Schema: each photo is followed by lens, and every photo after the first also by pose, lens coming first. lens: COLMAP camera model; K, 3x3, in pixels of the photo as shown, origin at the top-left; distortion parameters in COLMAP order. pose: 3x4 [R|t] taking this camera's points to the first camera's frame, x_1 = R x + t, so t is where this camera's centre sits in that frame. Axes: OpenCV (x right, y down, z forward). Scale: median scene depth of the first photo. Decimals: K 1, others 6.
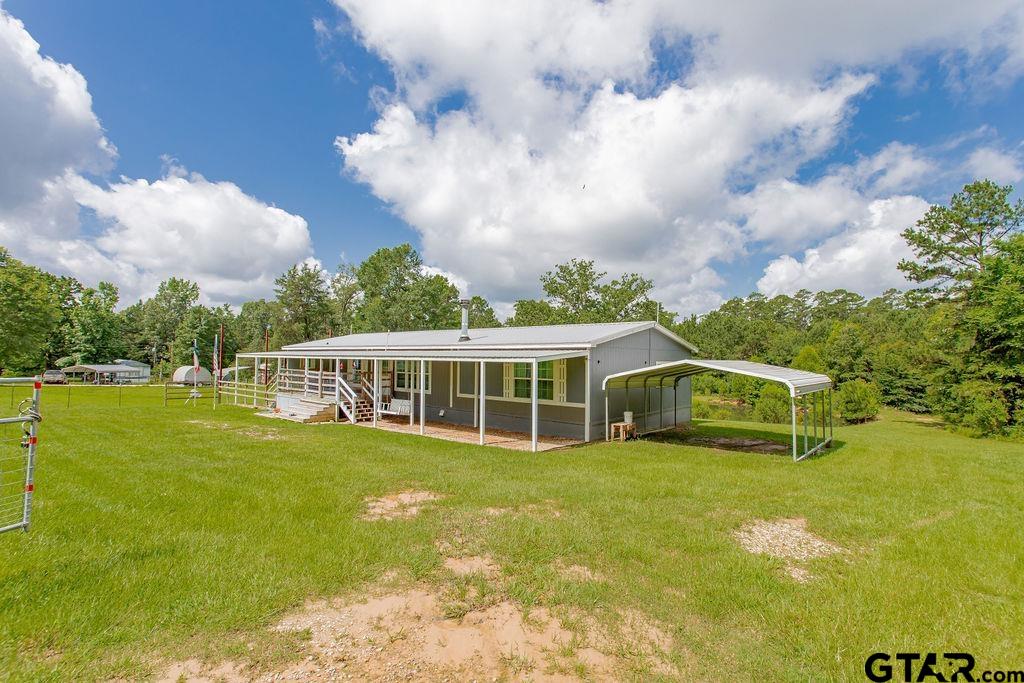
lens RADIAL K [[482.3, 0, 512.0], [0, 482.3, 341.5], [0, 0, 1]] dist [-0.003996, 0.004658]
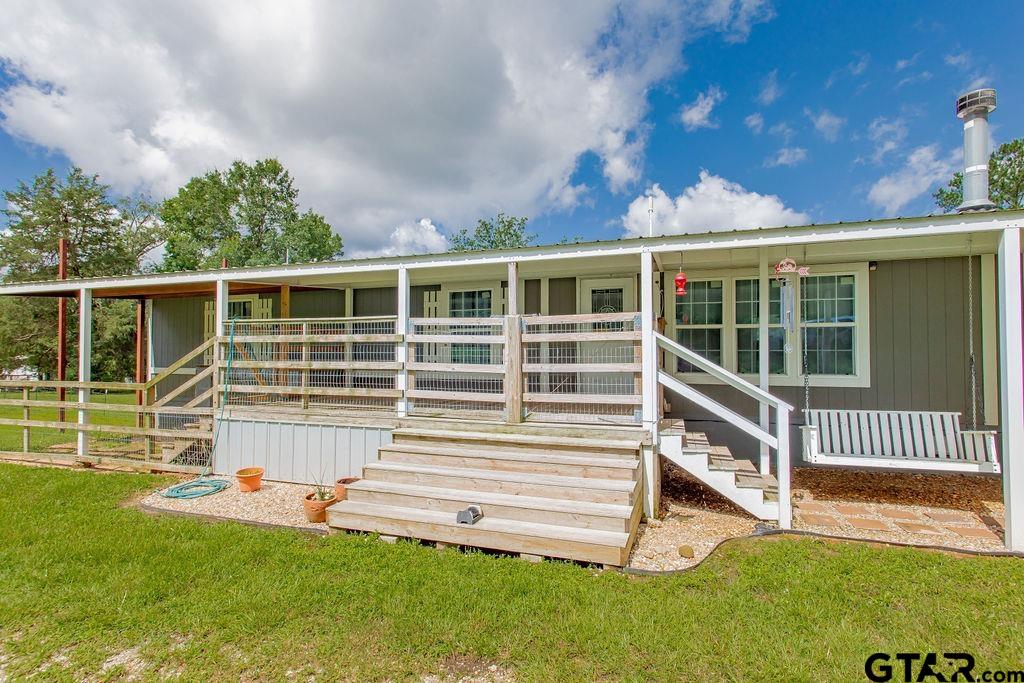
lens RADIAL K [[506.0, 0, 512.0], [0, 506.0, 341.5], [0, 0, 1]] dist [0.003187, 0.000300]
pose [[0.929655, -0.001412, 0.368429, -0.374117], [-0.003170, 0.999925, 0.011830, 0.055398], [-0.368418, -0.012166, 0.929580, 0.576064]]
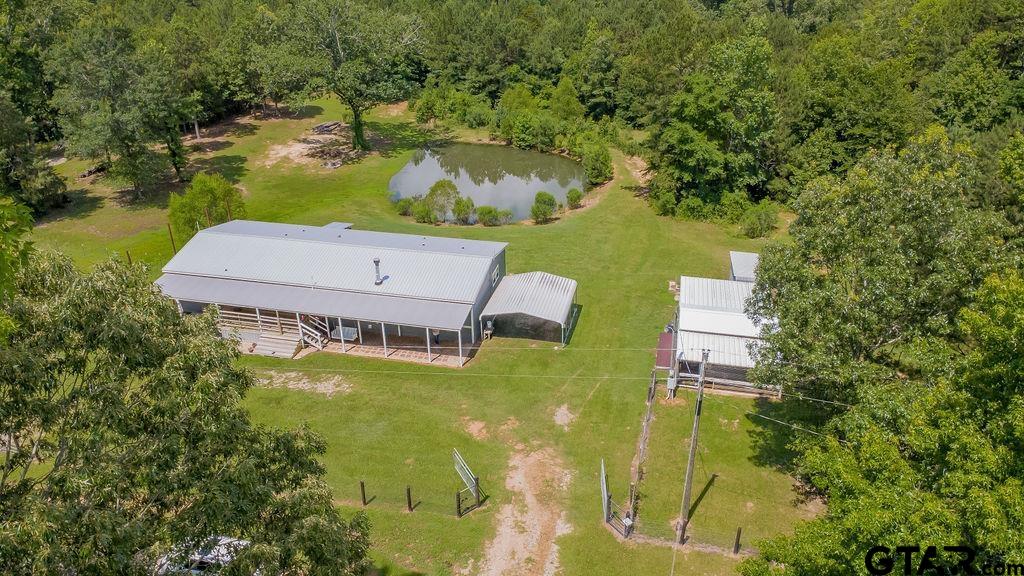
lens RADIAL K [[729.9, 0, 512.0], [0, 729.9, 288.0], [0, 0, 1]] dist [0.004835, -0.001470]
pose [[0.883335, -0.228966, 0.409016, -0.493630], [-0.001862, 0.870860, 0.491527, -0.823132], [-0.468739, -0.434945, 0.768835, -0.725622]]
